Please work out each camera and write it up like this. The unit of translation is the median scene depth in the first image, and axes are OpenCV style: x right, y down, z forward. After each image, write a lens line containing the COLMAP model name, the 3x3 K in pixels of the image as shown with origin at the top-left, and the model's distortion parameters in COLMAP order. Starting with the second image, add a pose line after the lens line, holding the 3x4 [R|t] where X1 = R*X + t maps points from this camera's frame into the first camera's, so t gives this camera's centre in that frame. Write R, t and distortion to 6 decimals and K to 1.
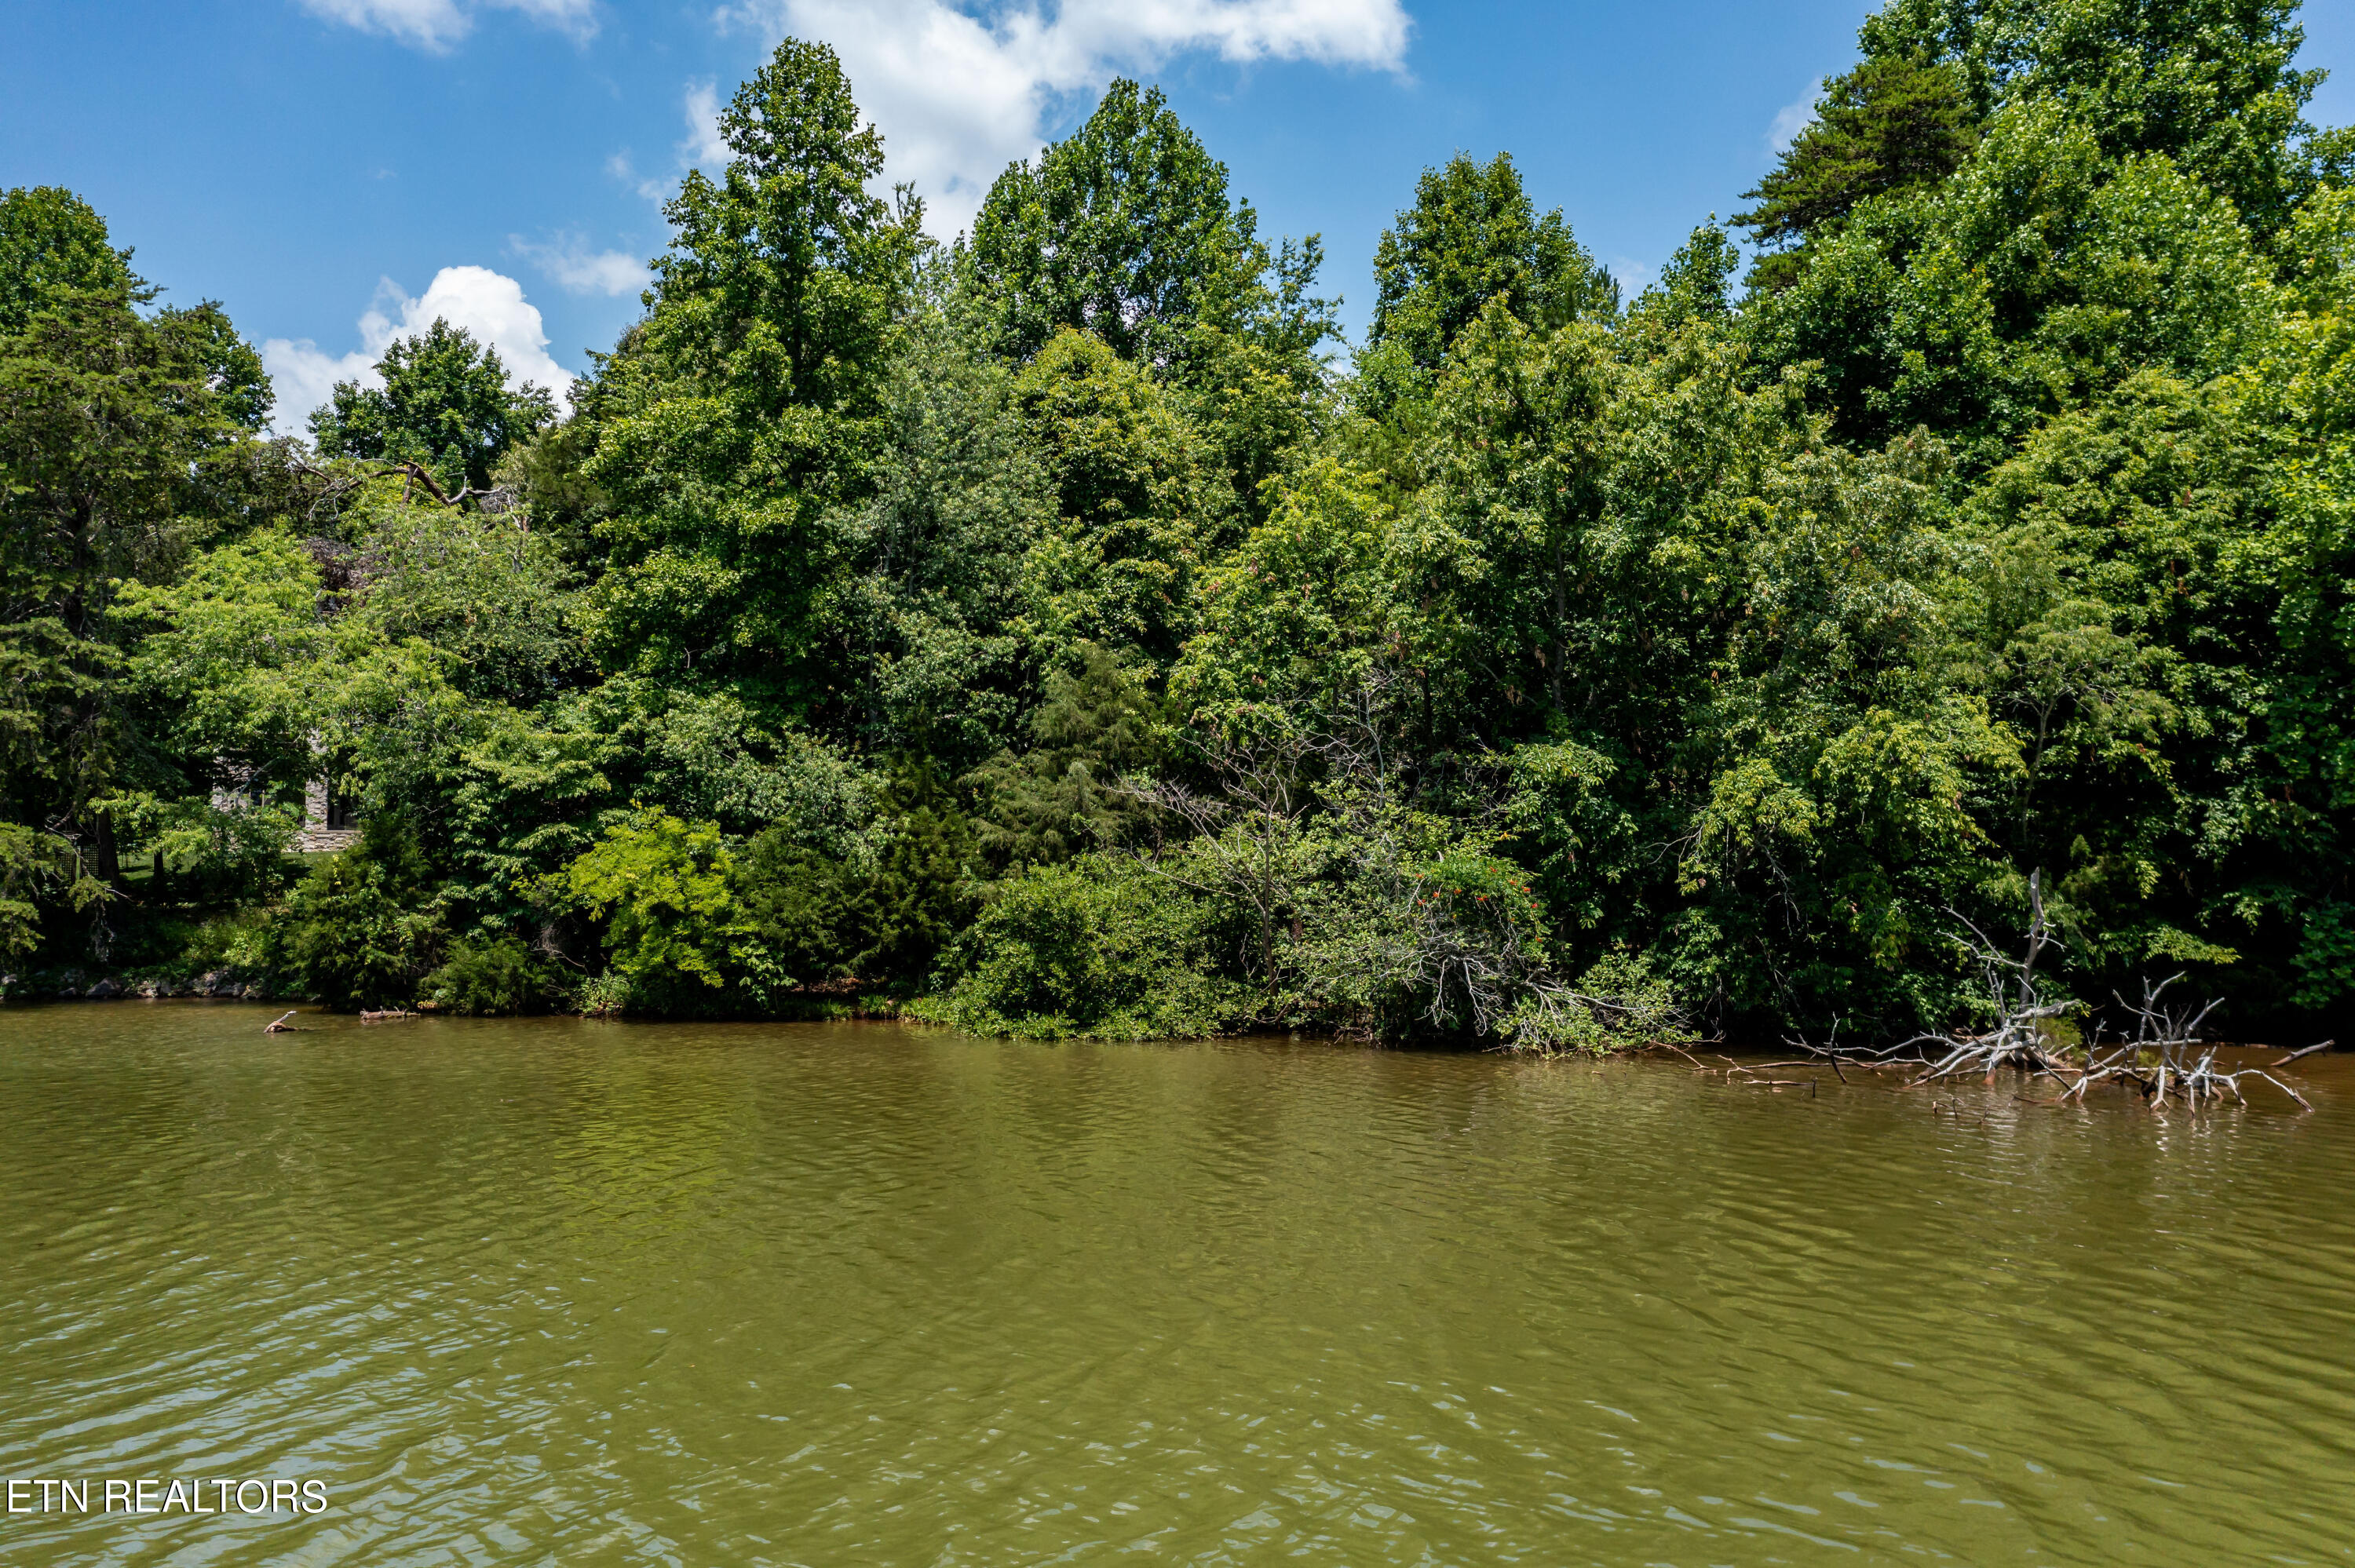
lens RADIAL K [[1880.1, 0, 1174.5], [0, 1880.1, 781.2], [0, 0, 1]] dist [-0.000372, 0.014286]
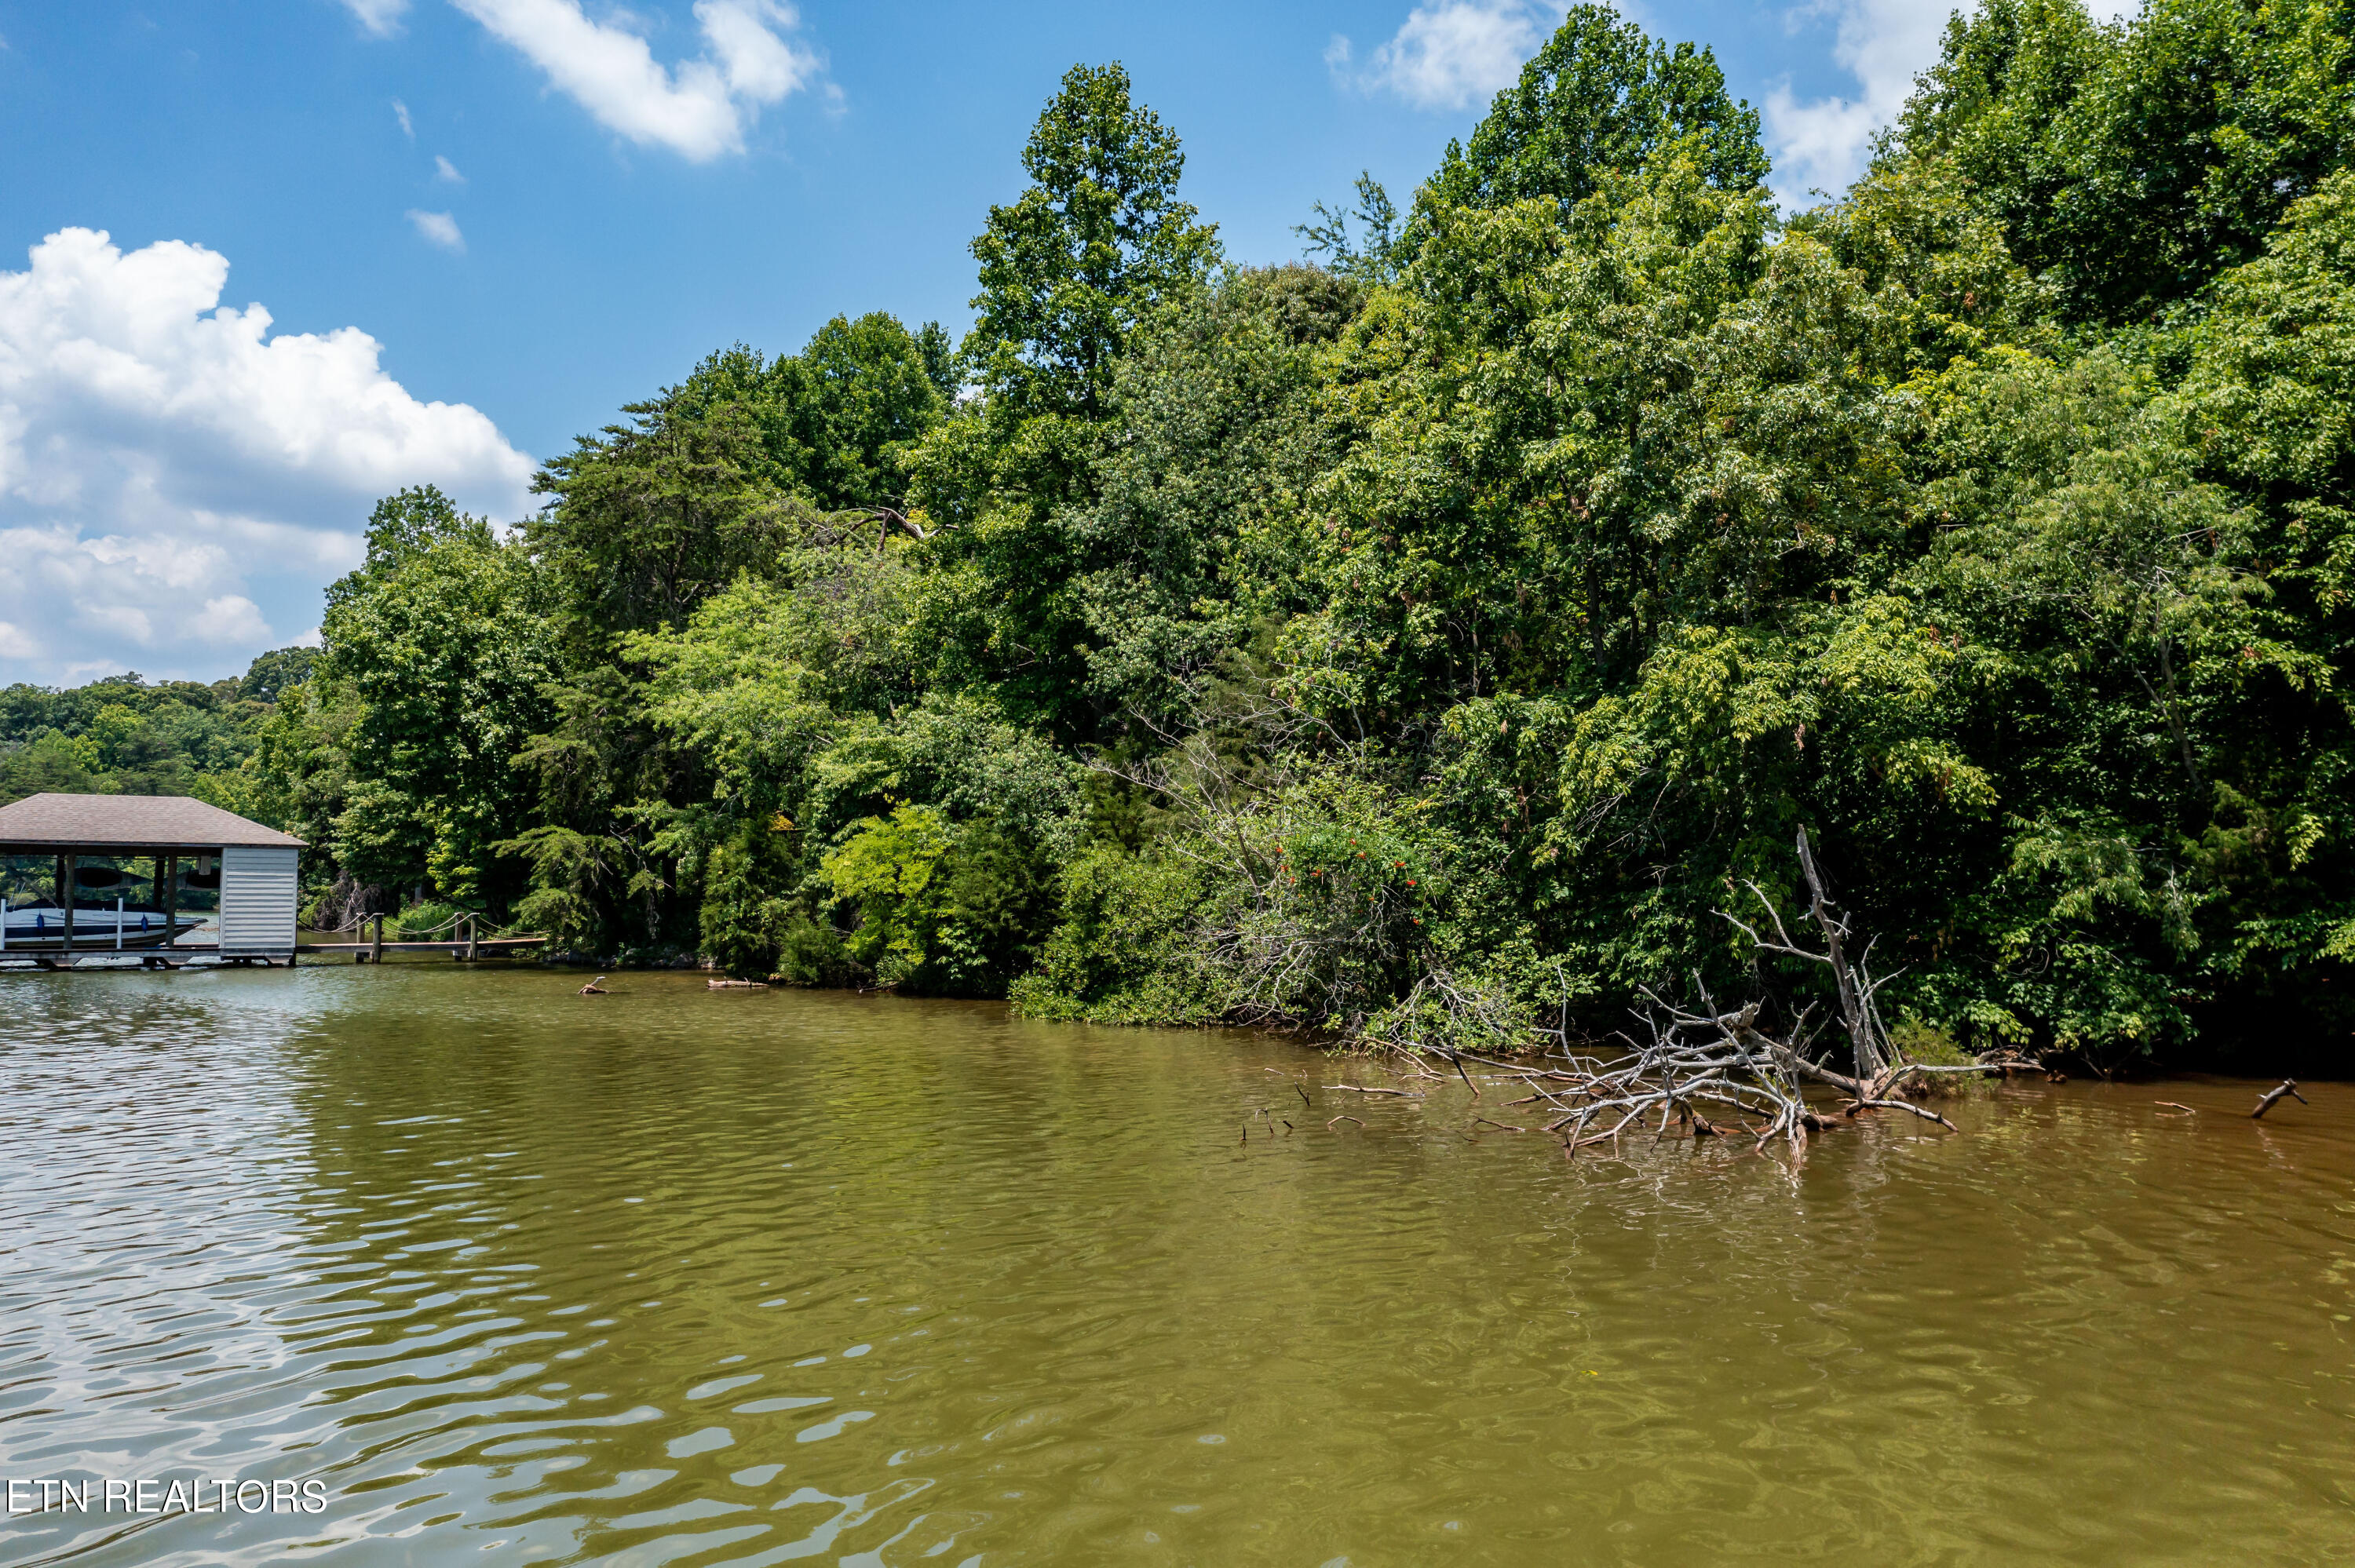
lens RADIAL K [[1880.1, 0, 1174.5], [0, 1880.1, 781.2], [0, 0, 1]] dist [-0.000372, 0.014286]
pose [[0.839733, -0.034182, -0.541922, 0.435731], [0.033682, 0.999374, -0.010844, 0.019161], [0.541953, -0.009147, 0.840359, 0.160645]]
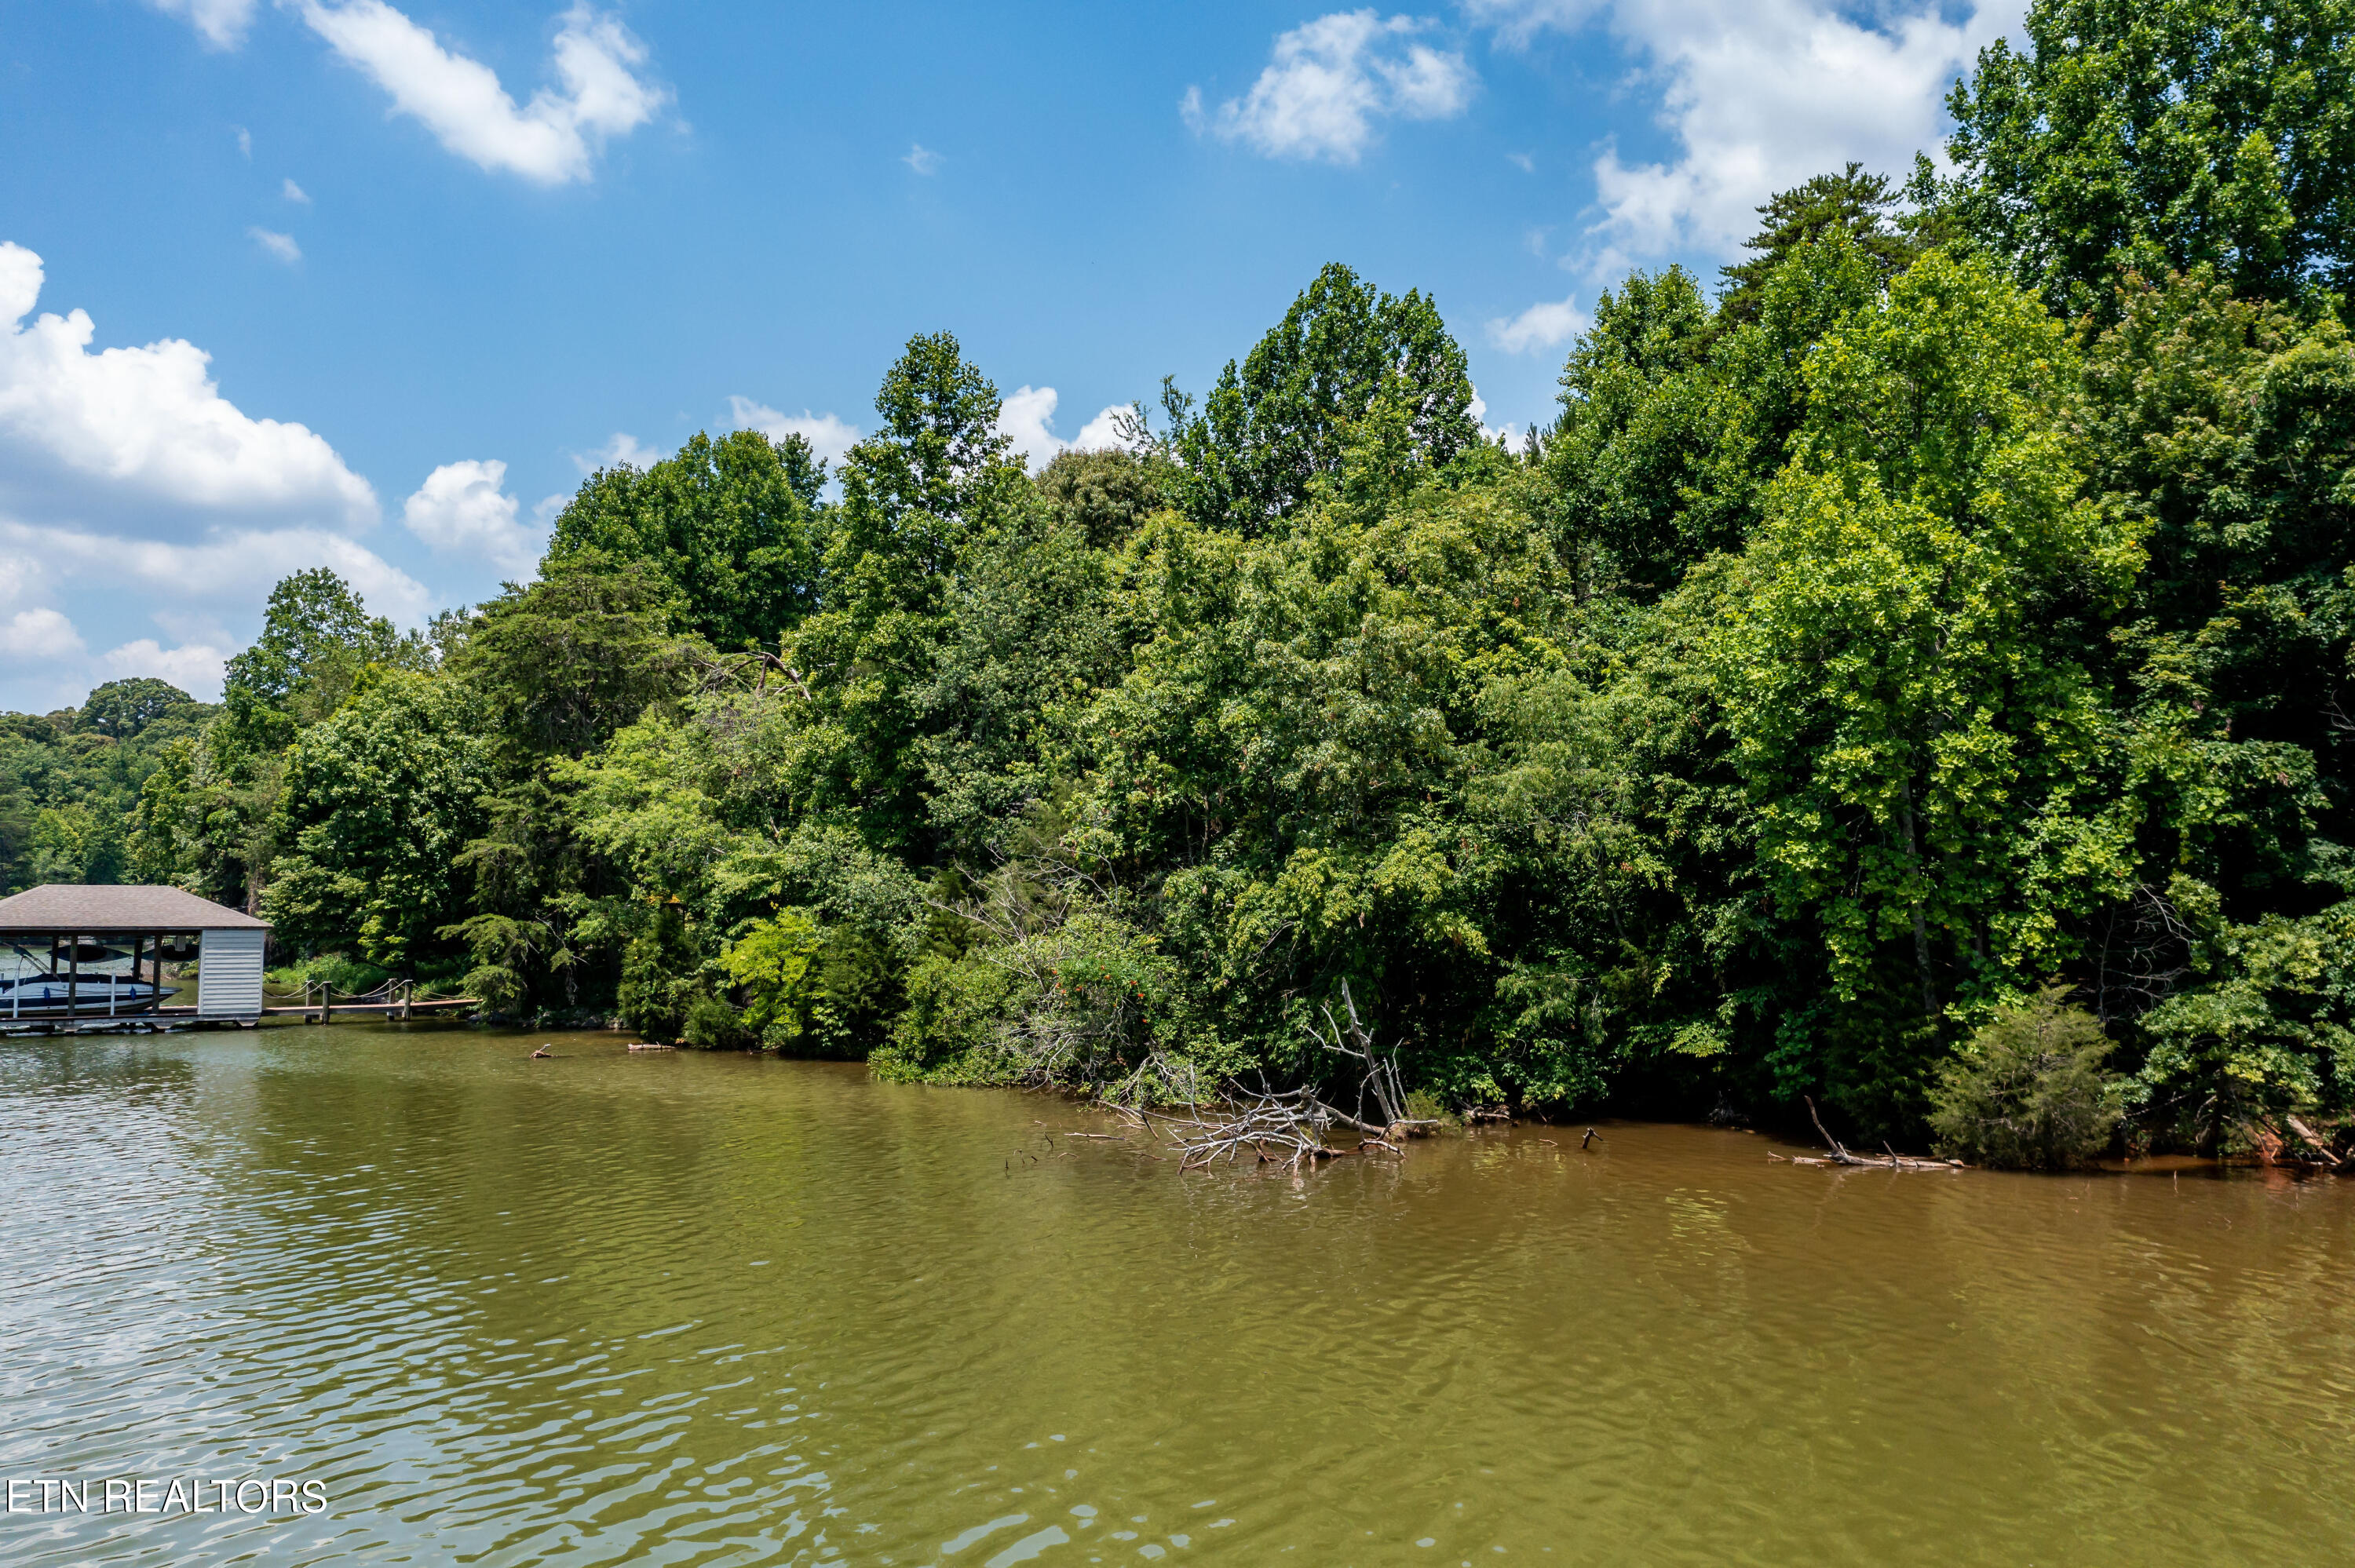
lens RADIAL K [[1880.1, 0, 1174.5], [0, 1880.1, 781.2], [0, 0, 1]] dist [-0.000372, 0.014286]
pose [[0.880797, -0.035729, -0.472143, 0.641974], [0.030091, 0.999357, -0.019491, -0.044039], [0.472536, 0.002960, 0.881306, -0.116898]]
